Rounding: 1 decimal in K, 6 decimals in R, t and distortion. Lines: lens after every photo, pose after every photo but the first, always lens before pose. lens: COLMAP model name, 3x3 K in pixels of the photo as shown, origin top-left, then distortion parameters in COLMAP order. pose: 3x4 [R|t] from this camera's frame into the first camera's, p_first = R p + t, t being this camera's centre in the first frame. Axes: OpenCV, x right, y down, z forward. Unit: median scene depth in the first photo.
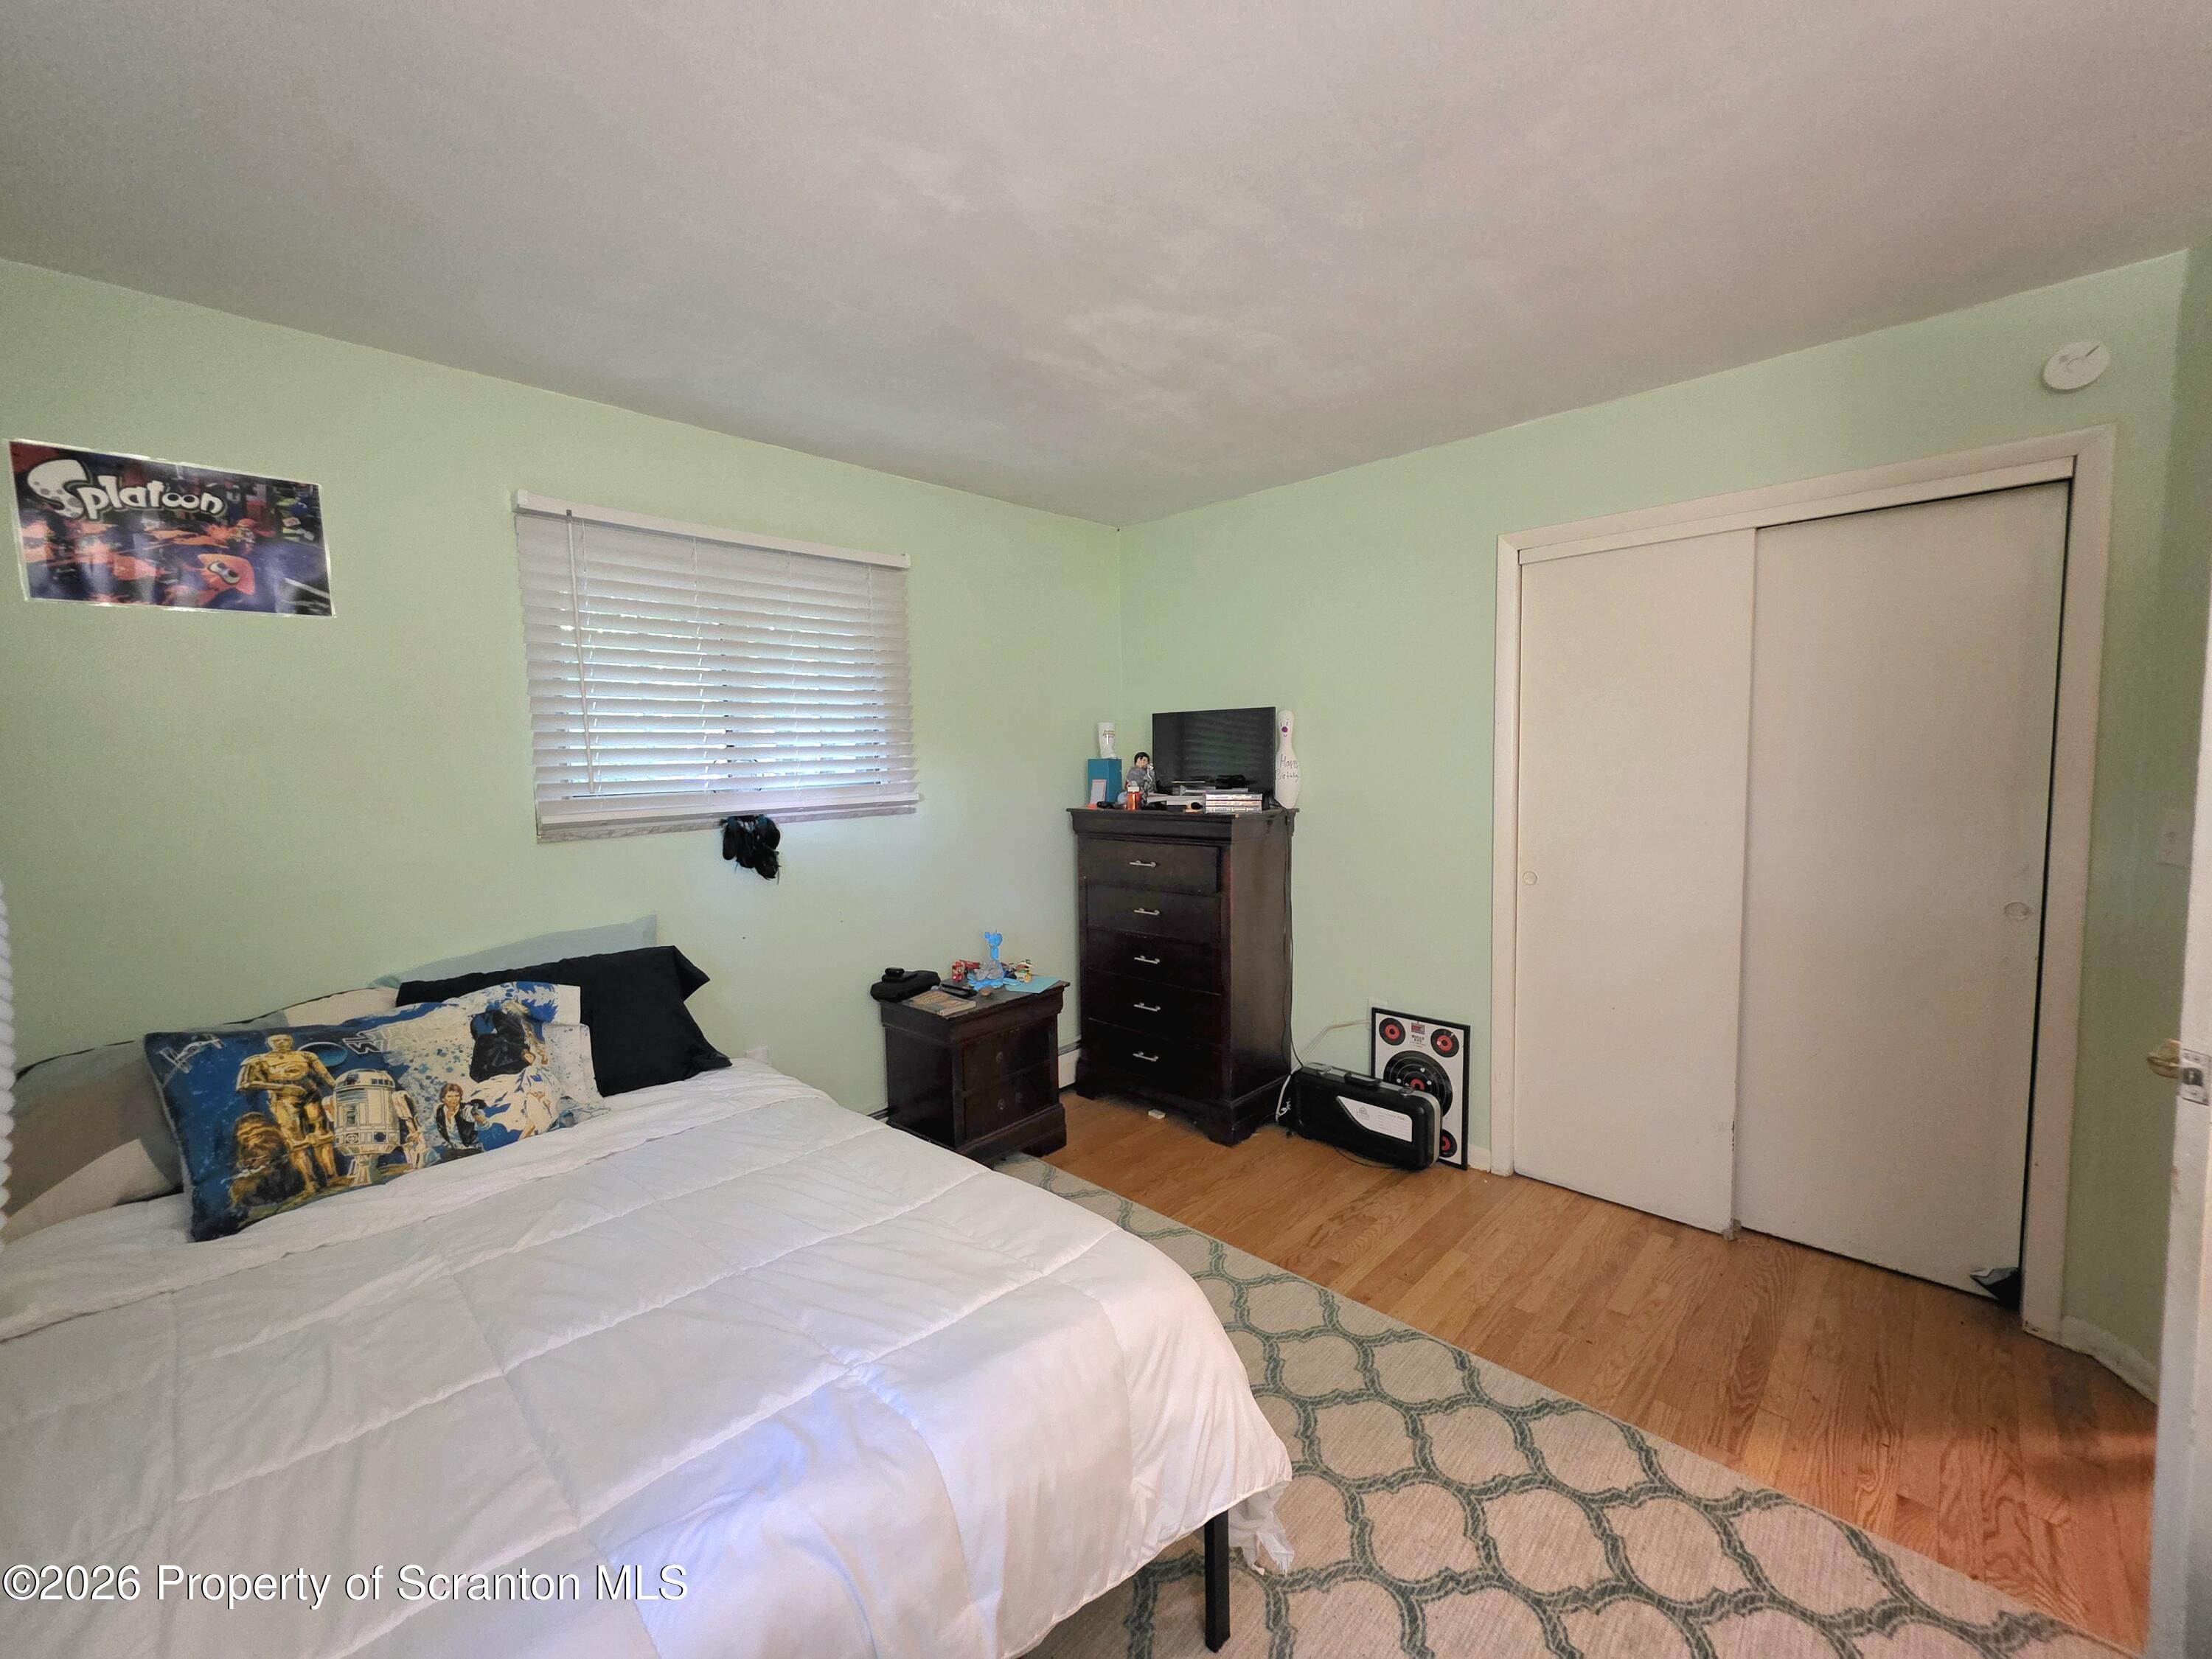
lens RADIAL K [[887.4, 0, 1112.9], [0, 887.4, 828.9], [0, 0, 1]] dist [-0.000043, 0.000404]
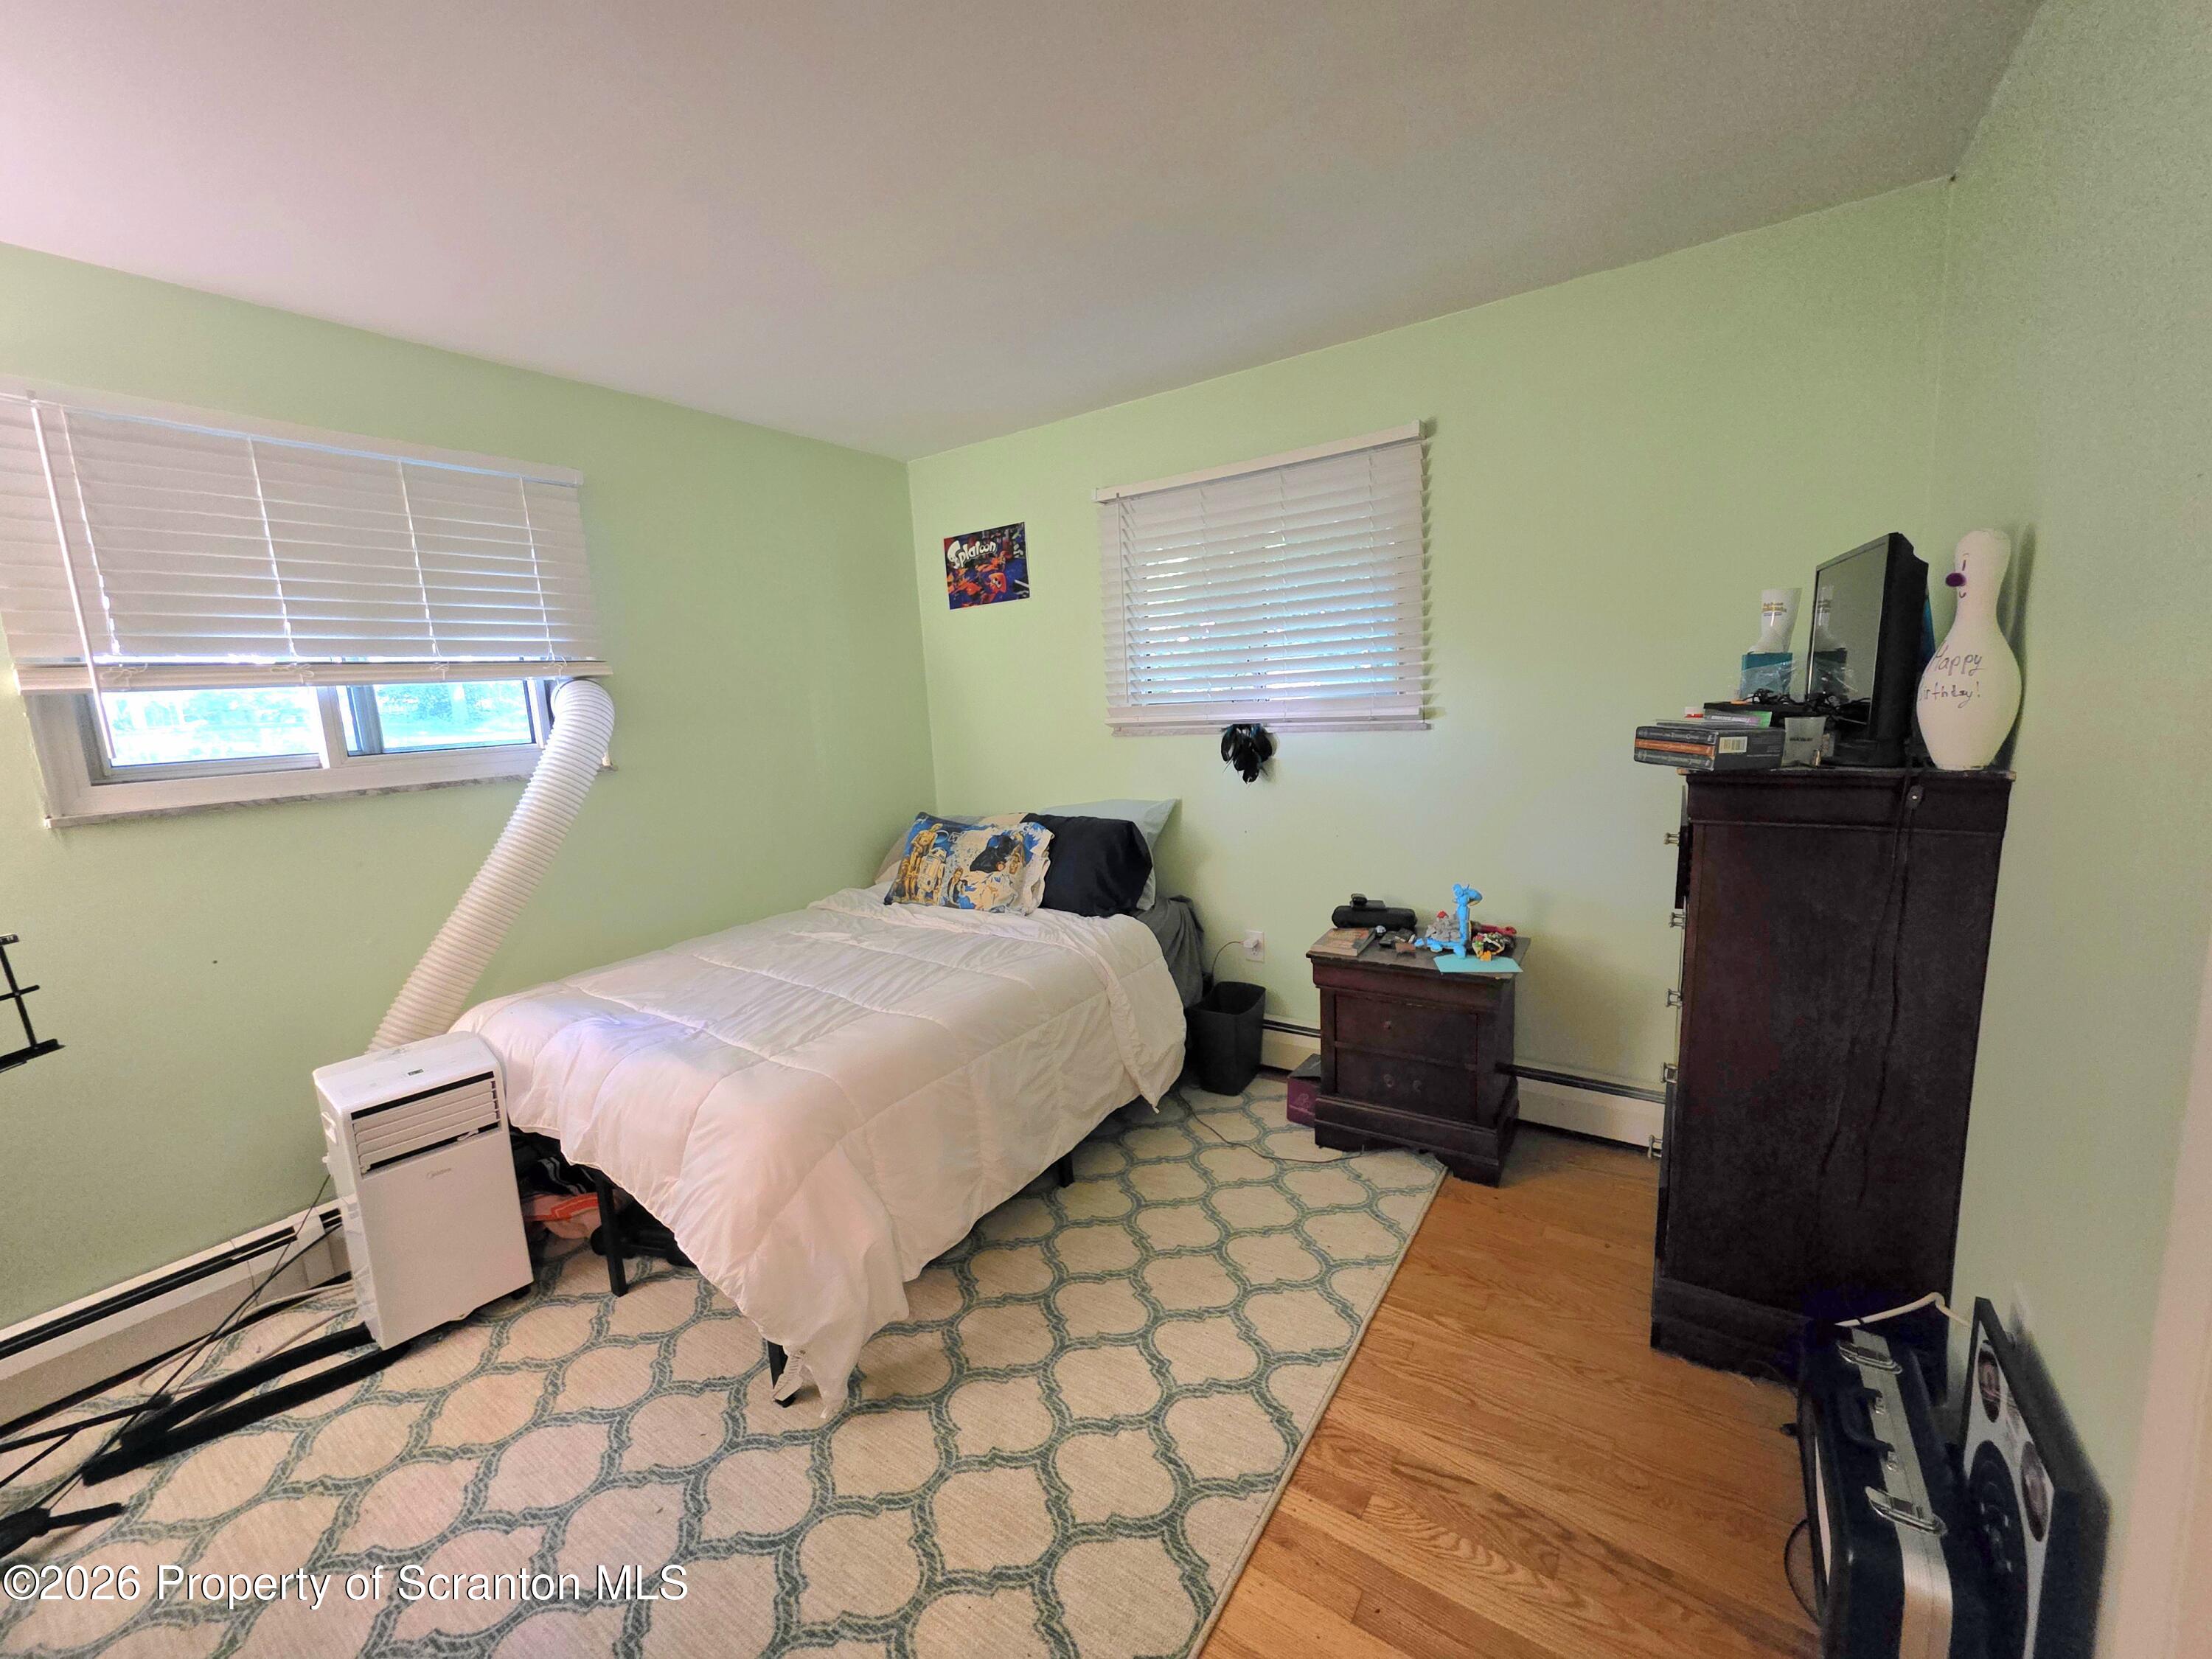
lens RADIAL K [[887.4, 0, 1107.5], [0, 887.4, 829.3], [0, 0, 1]] dist [-0.000043, 0.000404]
pose [[0.158604, 0.167286, -0.973067, 1.023459], [-0.034563, 0.985879, 0.163855, -0.093310], [0.986737, 0.007644, 0.162146, 0.986082]]
